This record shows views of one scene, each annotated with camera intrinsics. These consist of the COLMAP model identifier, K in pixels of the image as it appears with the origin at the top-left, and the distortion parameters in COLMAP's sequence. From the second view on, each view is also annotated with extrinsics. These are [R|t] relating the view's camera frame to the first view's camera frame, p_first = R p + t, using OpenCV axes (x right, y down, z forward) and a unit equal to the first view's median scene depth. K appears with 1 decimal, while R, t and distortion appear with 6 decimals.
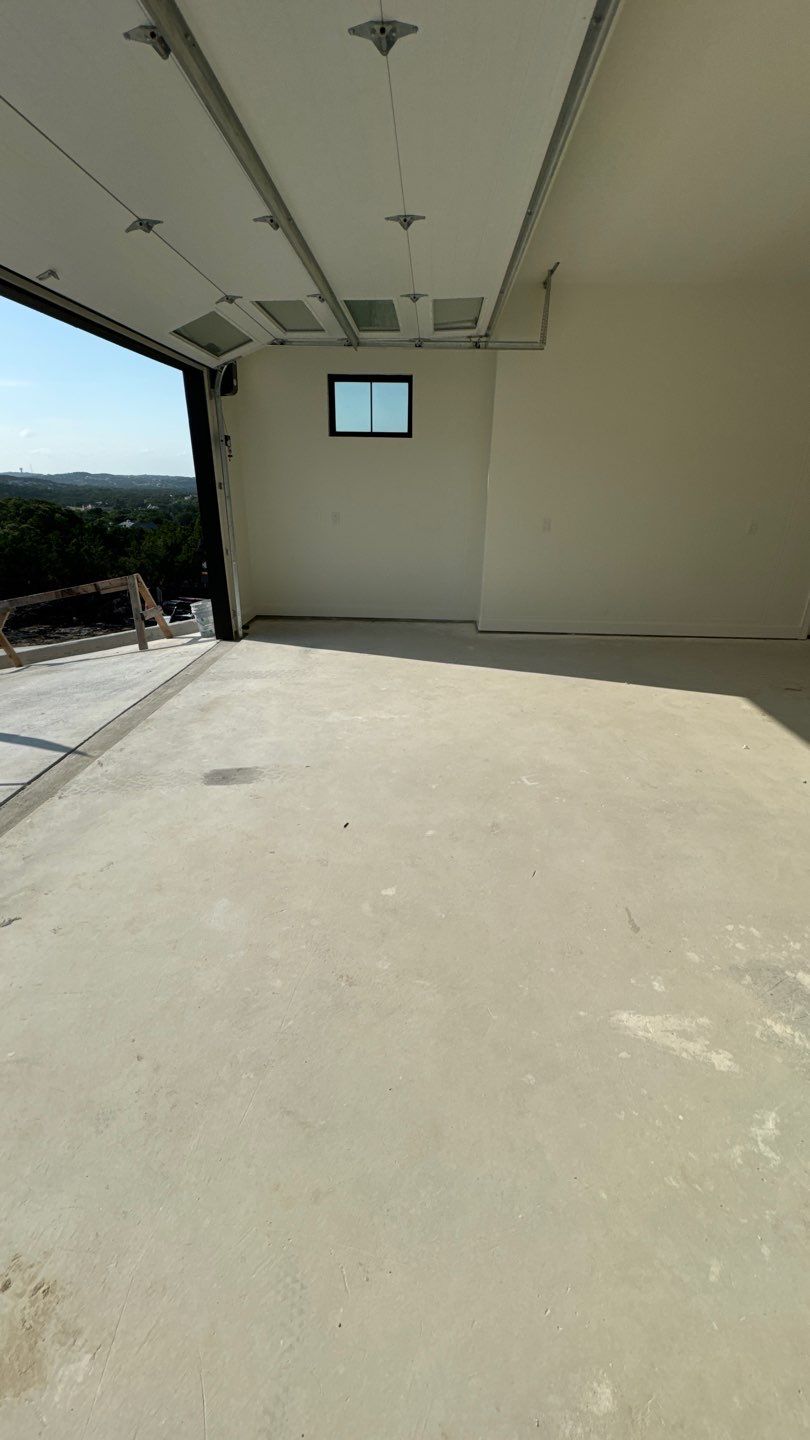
lens RADIAL K [[567.5, 0, 405.0], [0, 567.5, 720.0], [0, 0, 1]] dist [0.000729, 0.000027]
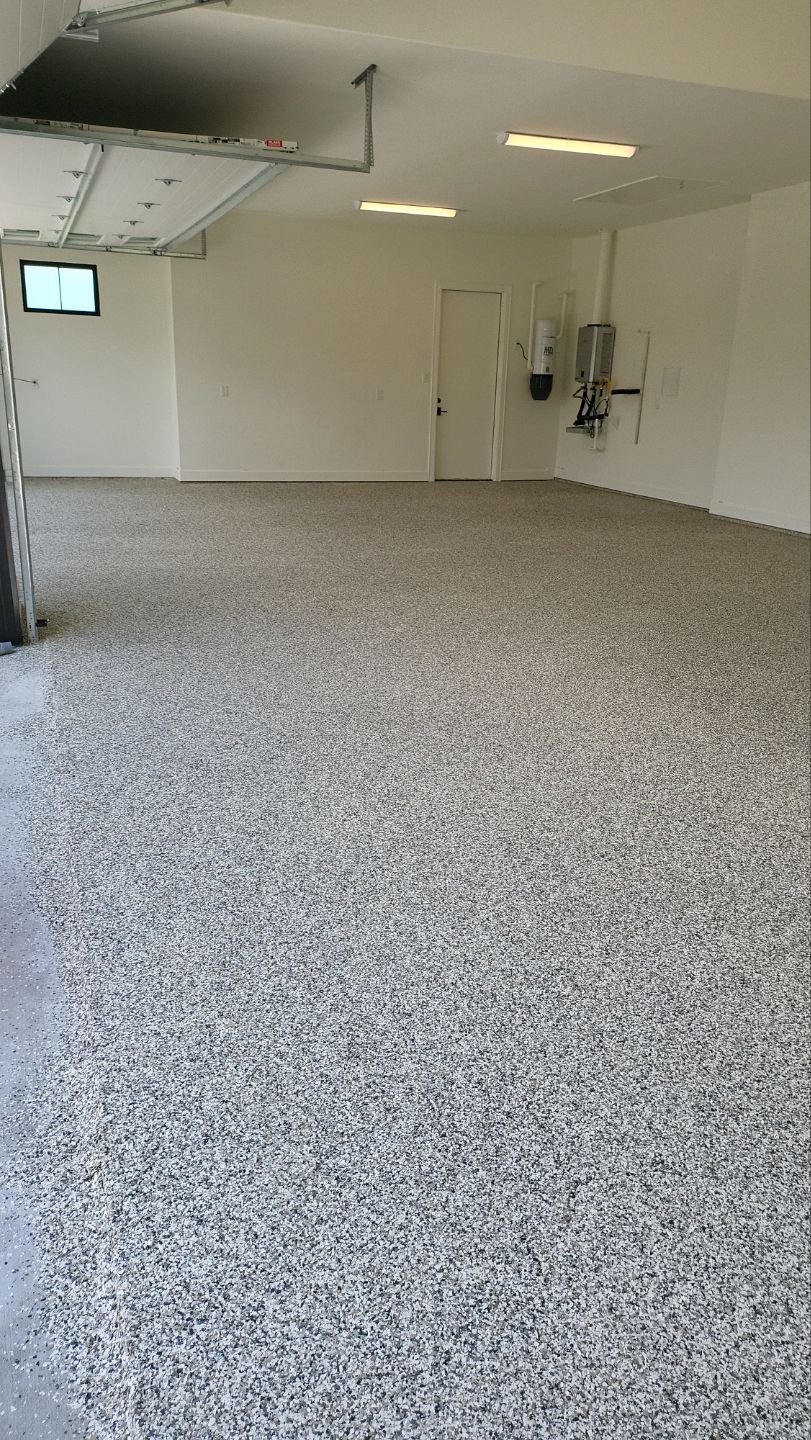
lens RADIAL K [[1003.2, 0, 393.5], [0, 1003.2, 715.3], [0, 0, 1]] dist [0.072192, -0.089089]
pose [[0.925963, -0.106751, 0.362211, -0.274687], [0.129754, 0.990751, -0.039710, 0.475844], [-0.354622, 0.083768, 0.931250, -1.088724]]
